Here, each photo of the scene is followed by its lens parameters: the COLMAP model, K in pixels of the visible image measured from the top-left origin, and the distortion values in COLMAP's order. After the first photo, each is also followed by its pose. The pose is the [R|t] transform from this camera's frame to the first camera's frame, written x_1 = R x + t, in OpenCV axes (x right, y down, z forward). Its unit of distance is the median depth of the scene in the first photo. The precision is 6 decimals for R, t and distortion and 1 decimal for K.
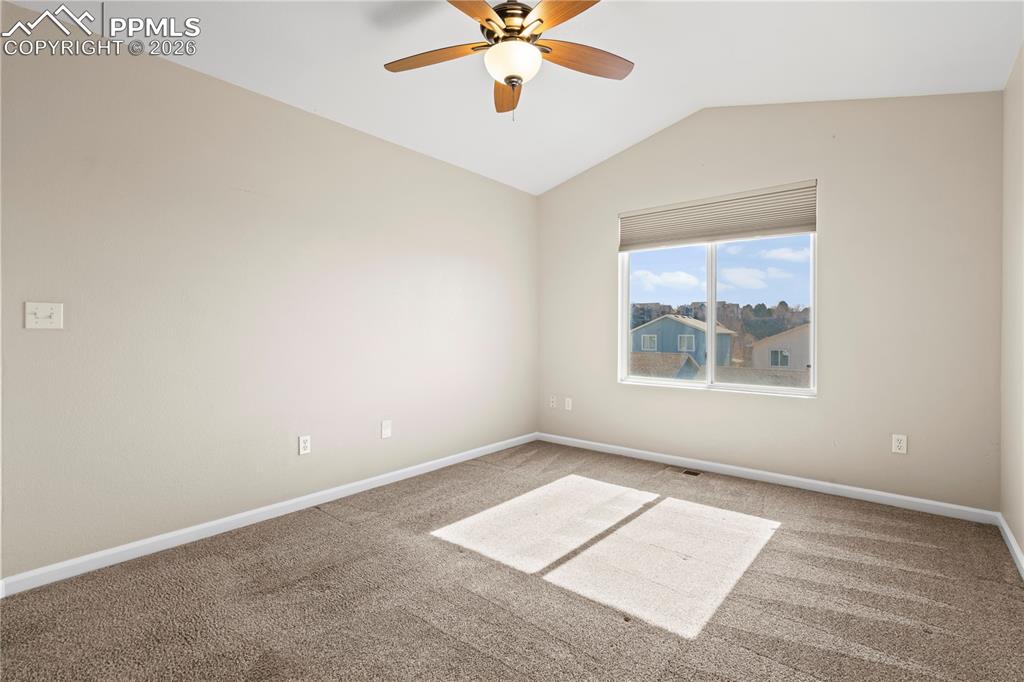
lens RADIAL K [[441.7, 0, 481.6], [0, 441.7, 331.6], [0, 0, 1]] dist [0.000087, 0.000019]
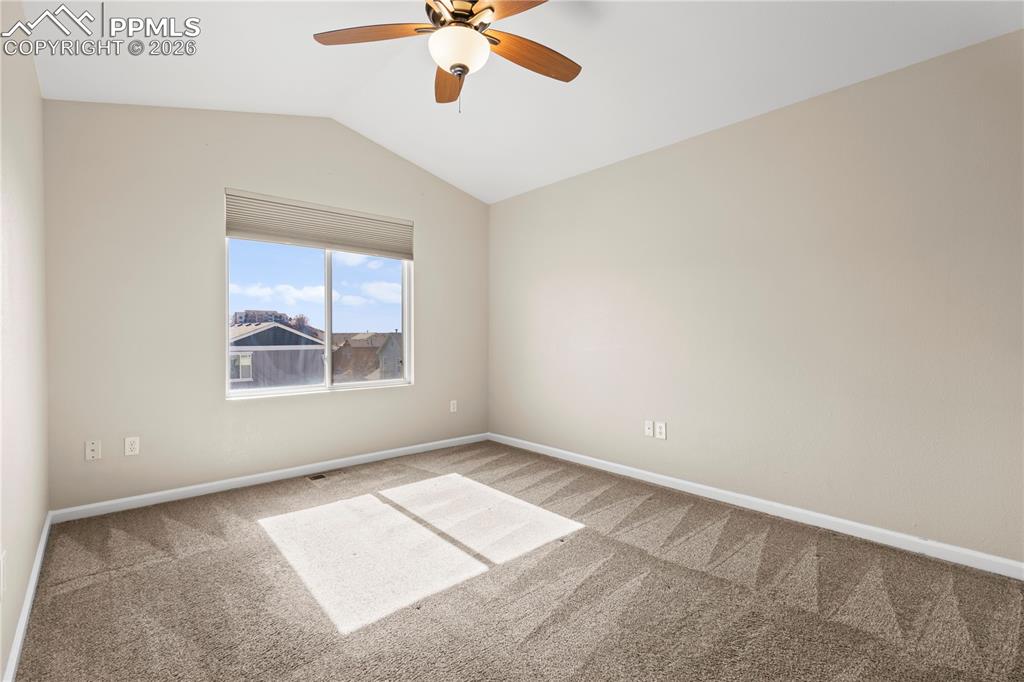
lens RADIAL K [[467.1, 0, 512.0], [0, 467.1, 341.0], [0, 0, 1]] dist [-0.001107, 0.000046]
pose [[0.140227, -0.014053, 0.990020, -0.534058], [0.002172, 0.999901, 0.013886, -0.001563], [-0.990117, 0.000203, 0.140244, 0.440332]]
